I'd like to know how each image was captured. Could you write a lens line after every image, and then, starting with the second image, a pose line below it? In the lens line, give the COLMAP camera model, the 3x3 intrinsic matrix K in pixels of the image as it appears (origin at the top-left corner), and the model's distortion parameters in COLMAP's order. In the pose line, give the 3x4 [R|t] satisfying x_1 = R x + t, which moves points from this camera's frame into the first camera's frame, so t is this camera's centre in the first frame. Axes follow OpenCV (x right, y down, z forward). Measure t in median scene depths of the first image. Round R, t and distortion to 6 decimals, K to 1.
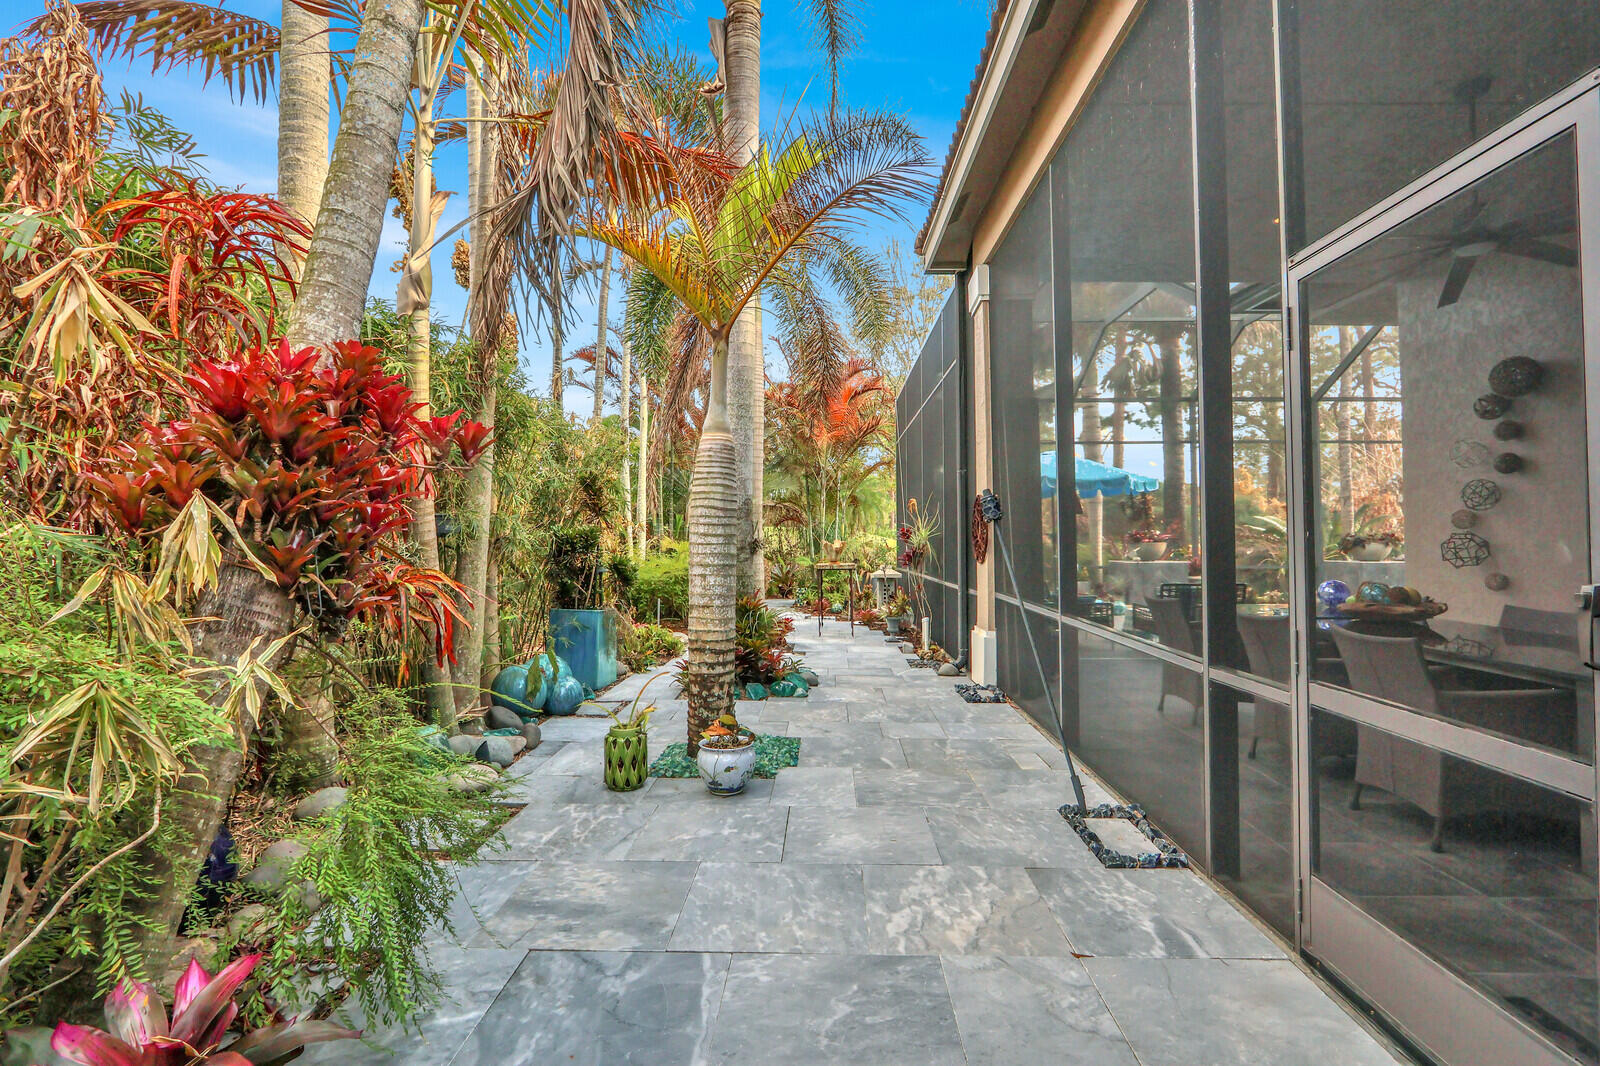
lens RADIAL K [[737.2, 0, 799.1], [0, 737.2, 527.1], [0, 0, 1]] dist [-0.017237, 0.002014]
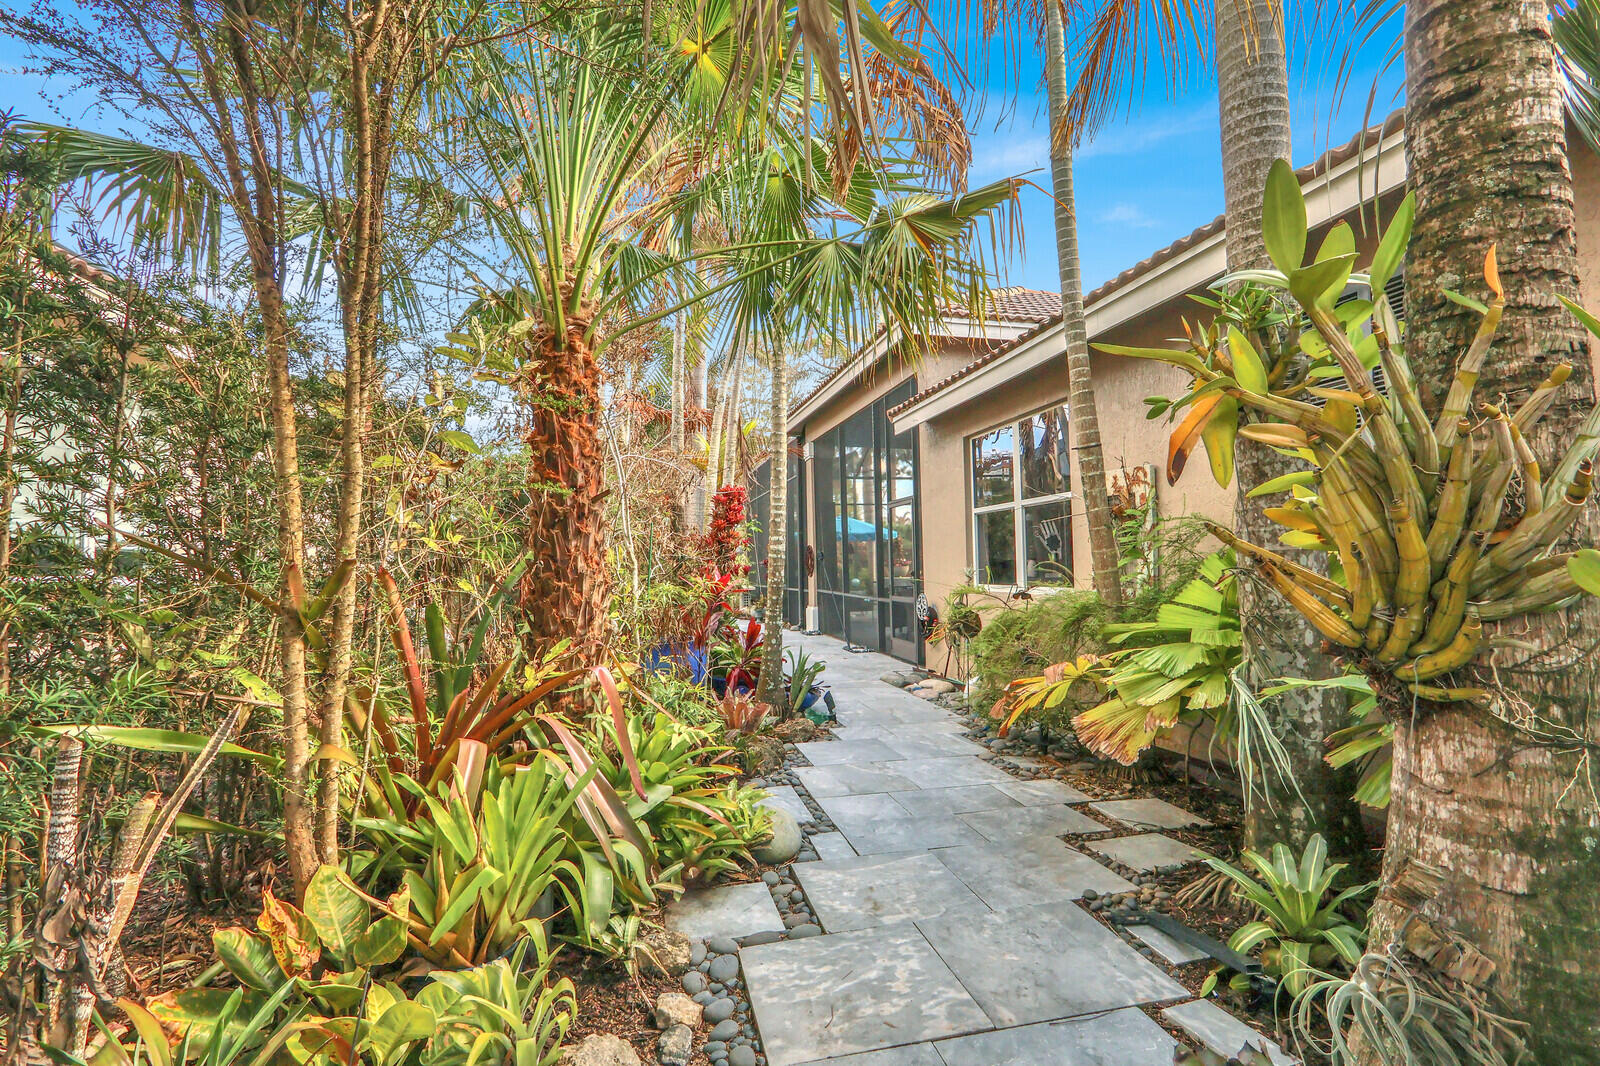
lens RADIAL K [[737.2, 0, 800.0], [0, 737.2, 535.4], [0, 0, 1]] dist [-0.017237, 0.002014]
pose [[0.967037, -0.003223, 0.254615, -0.341655], [0.009415, 0.999689, -0.023102, -0.023193], [-0.254461, 0.024738, 0.966767, -1.116449]]
